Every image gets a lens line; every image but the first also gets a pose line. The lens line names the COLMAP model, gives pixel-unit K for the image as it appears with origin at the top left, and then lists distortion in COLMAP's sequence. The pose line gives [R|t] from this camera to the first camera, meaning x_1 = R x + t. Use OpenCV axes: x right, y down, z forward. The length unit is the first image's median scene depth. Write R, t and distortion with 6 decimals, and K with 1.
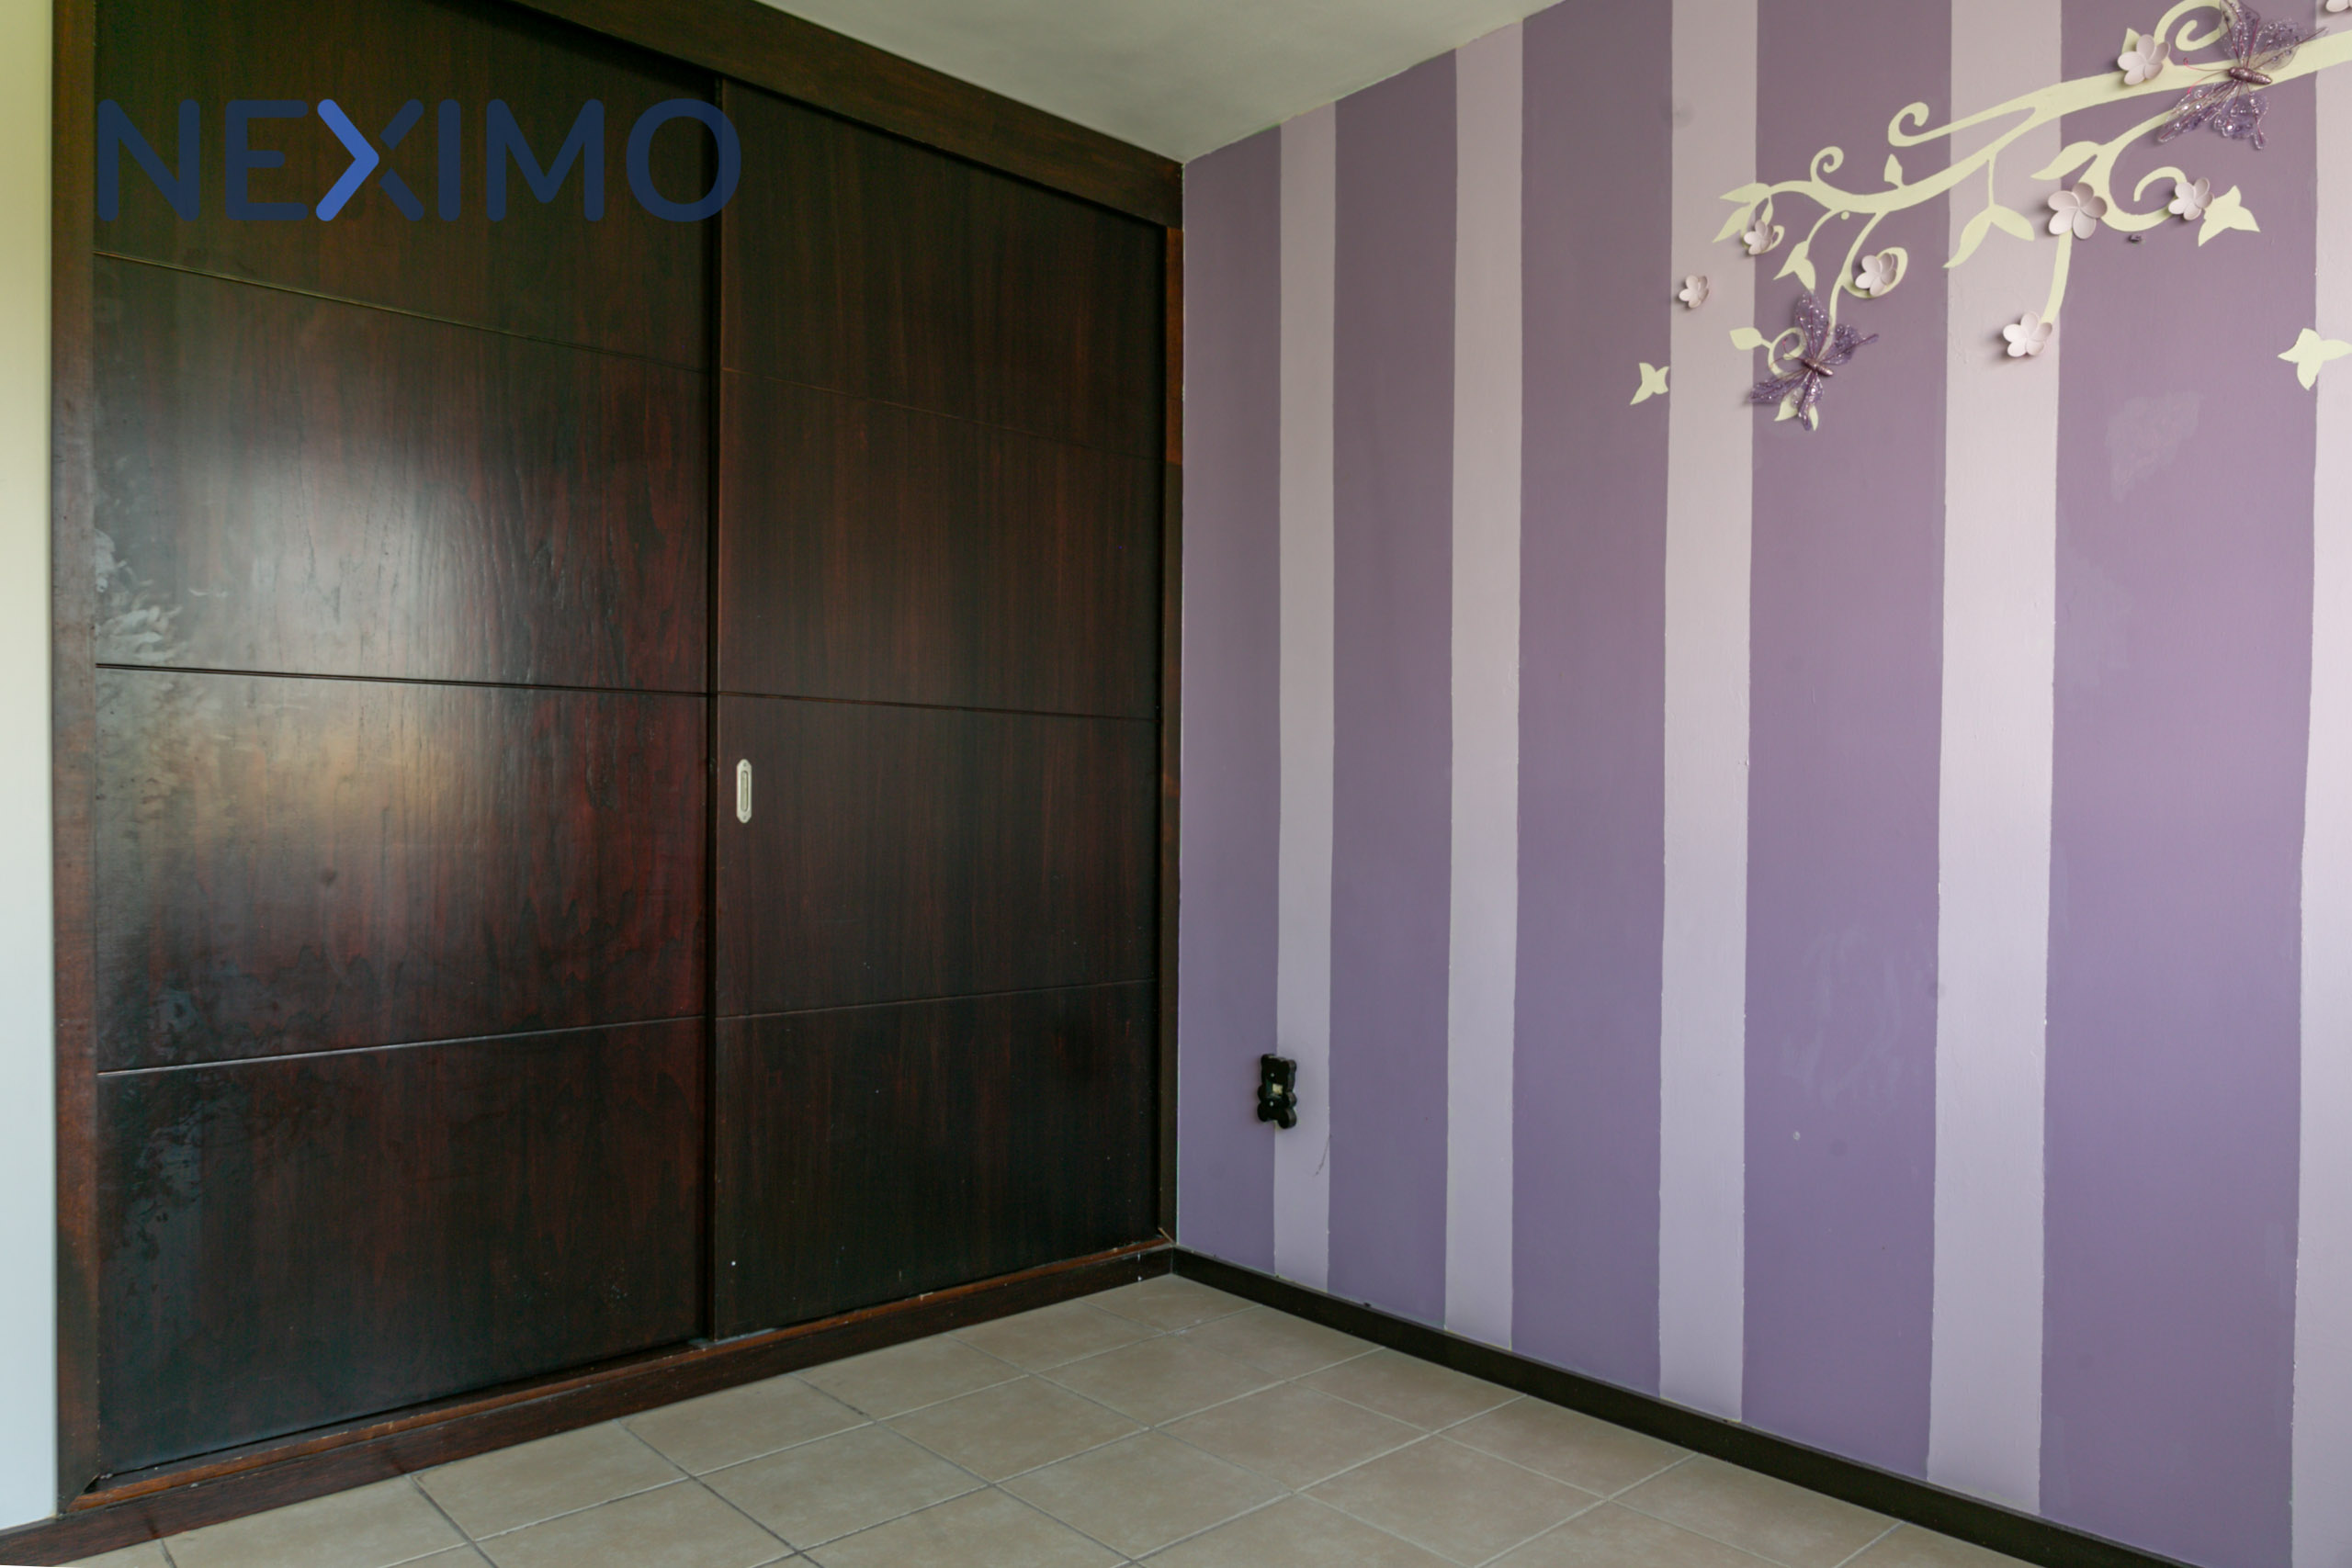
lens RADIAL K [[1767.3, 0, 1176.0], [0, 1767.3, 784.0], [0, 0, 1]] dist [0.009176, 0.000616]
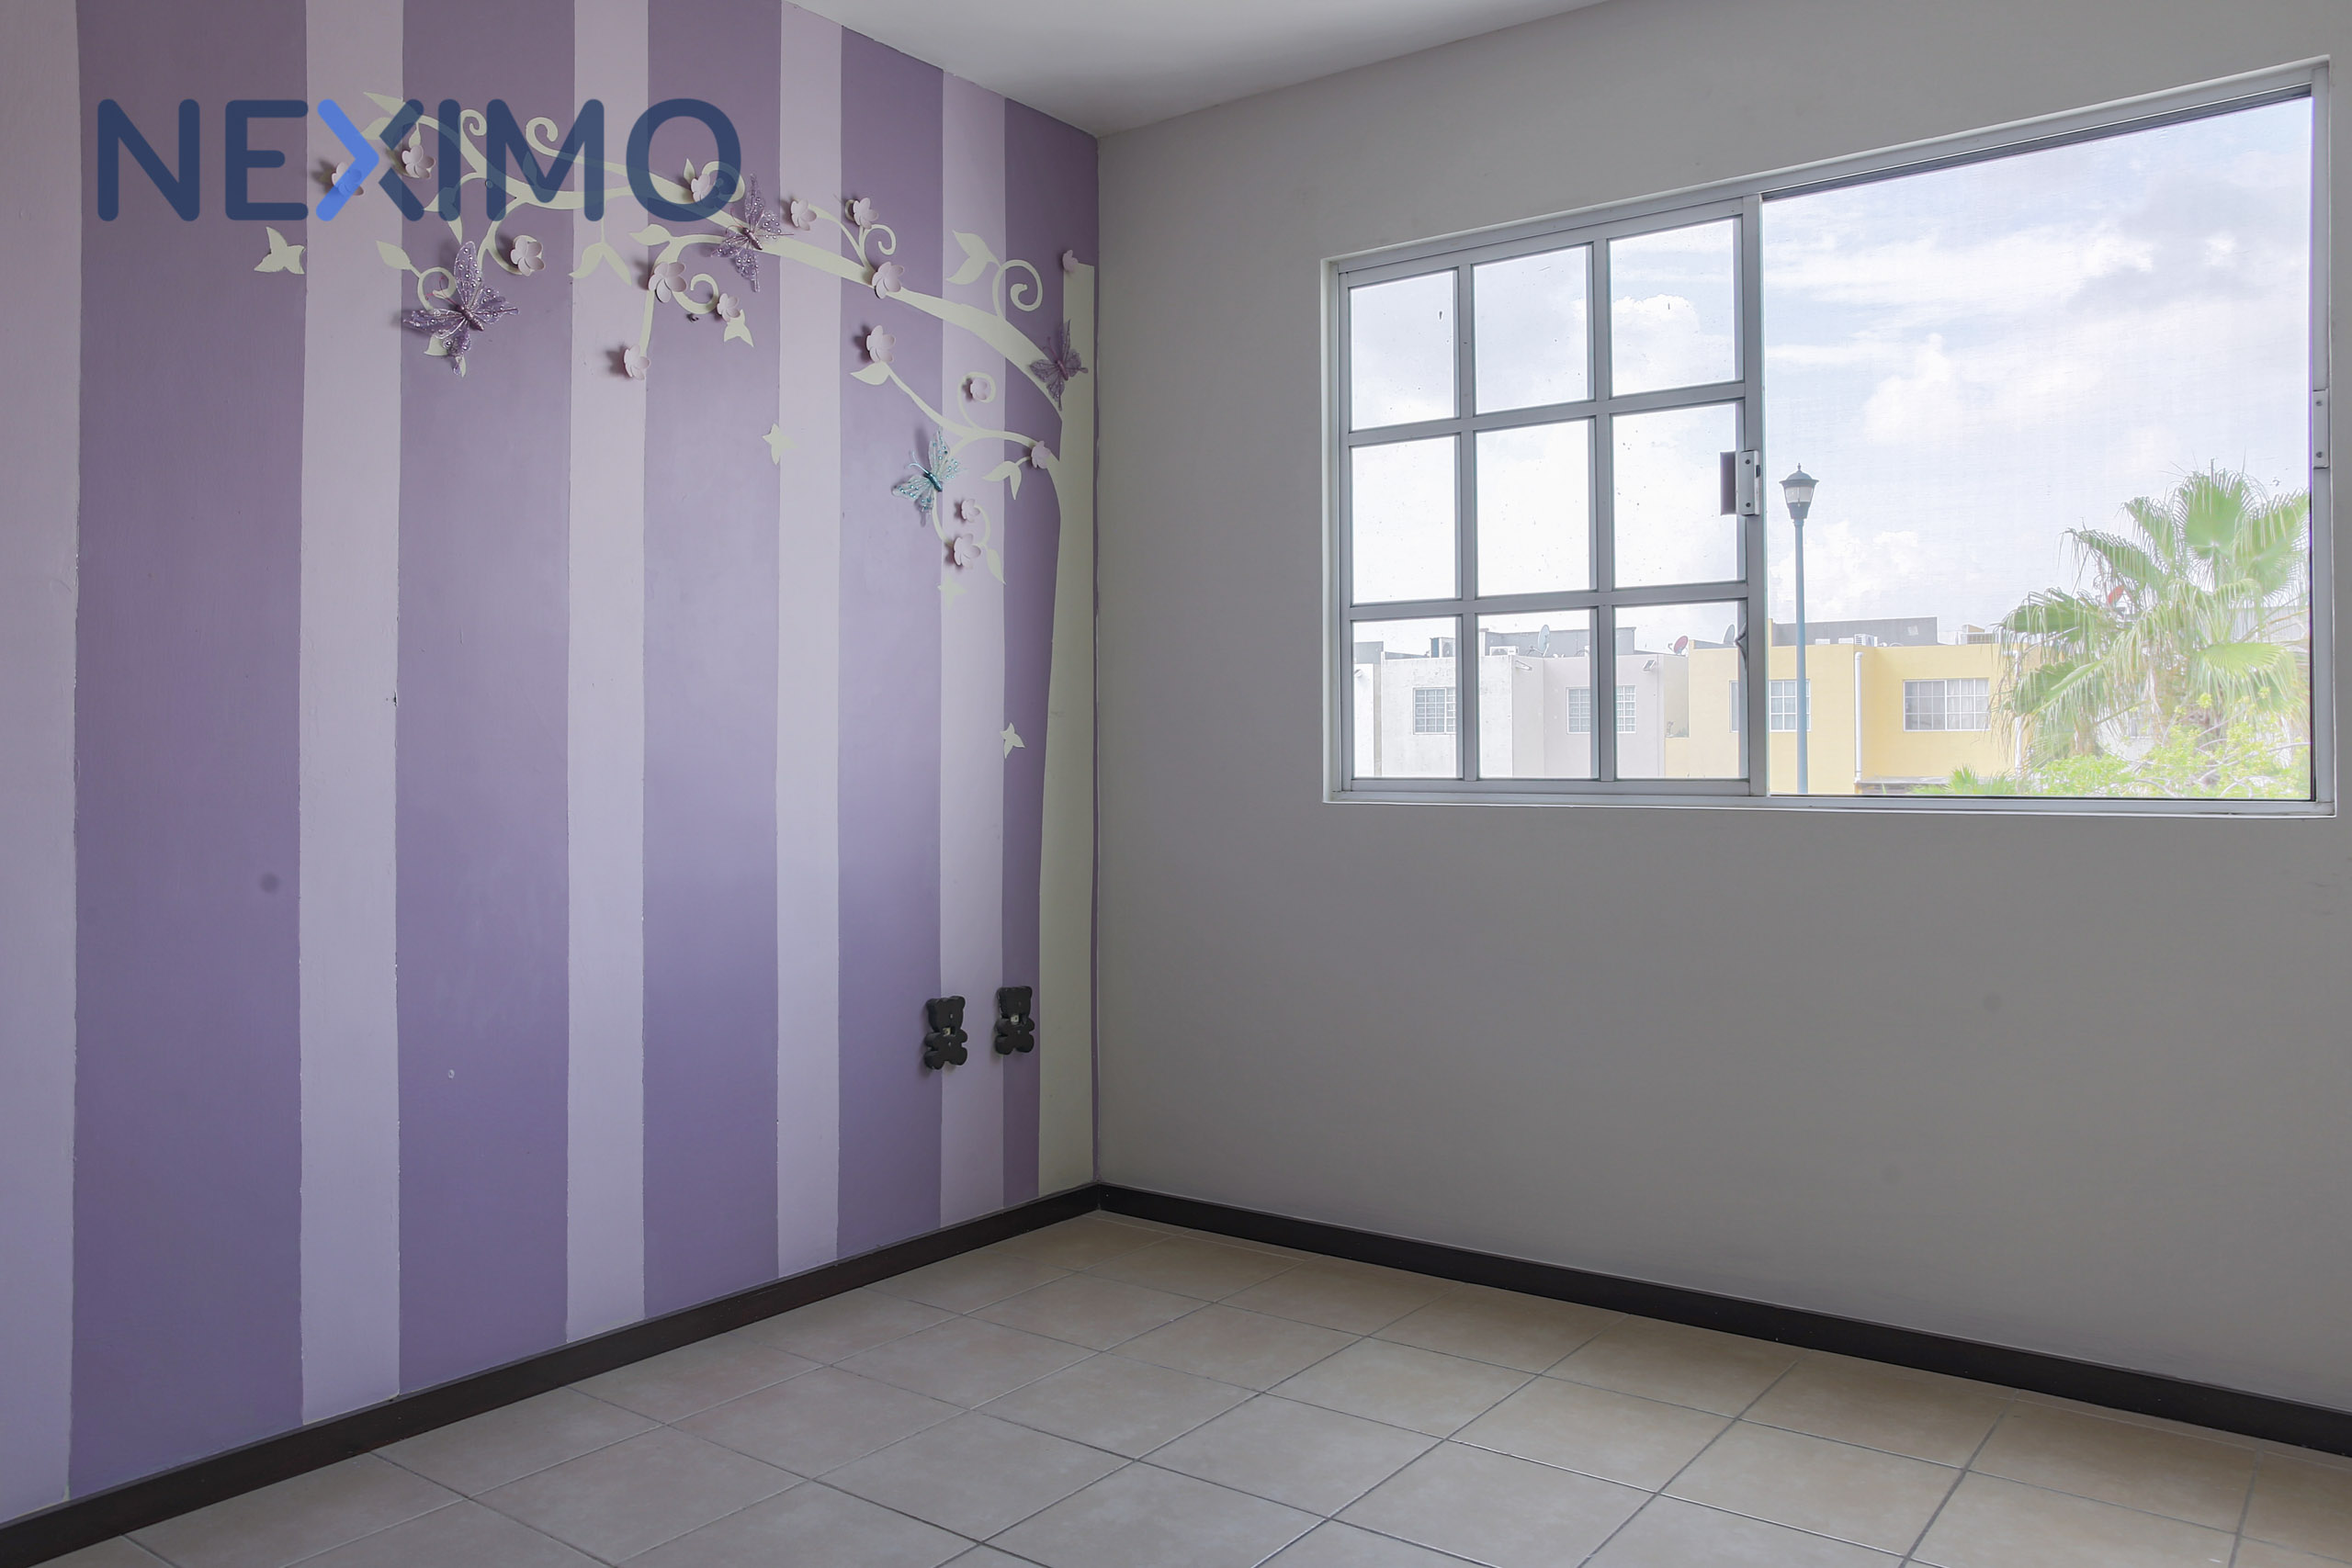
lens RADIAL K [[1573.5, 0, 1173.1], [0, 1573.5, 715.7], [0, 0, 1]] dist [-0.004585, 0.001528]
pose [[-0.185066, 0.020359, 0.982515, -0.592951], [-0.006951, 0.999733, -0.022025, 0.012263], [-0.982701, -0.010905, -0.184875, 0.751655]]
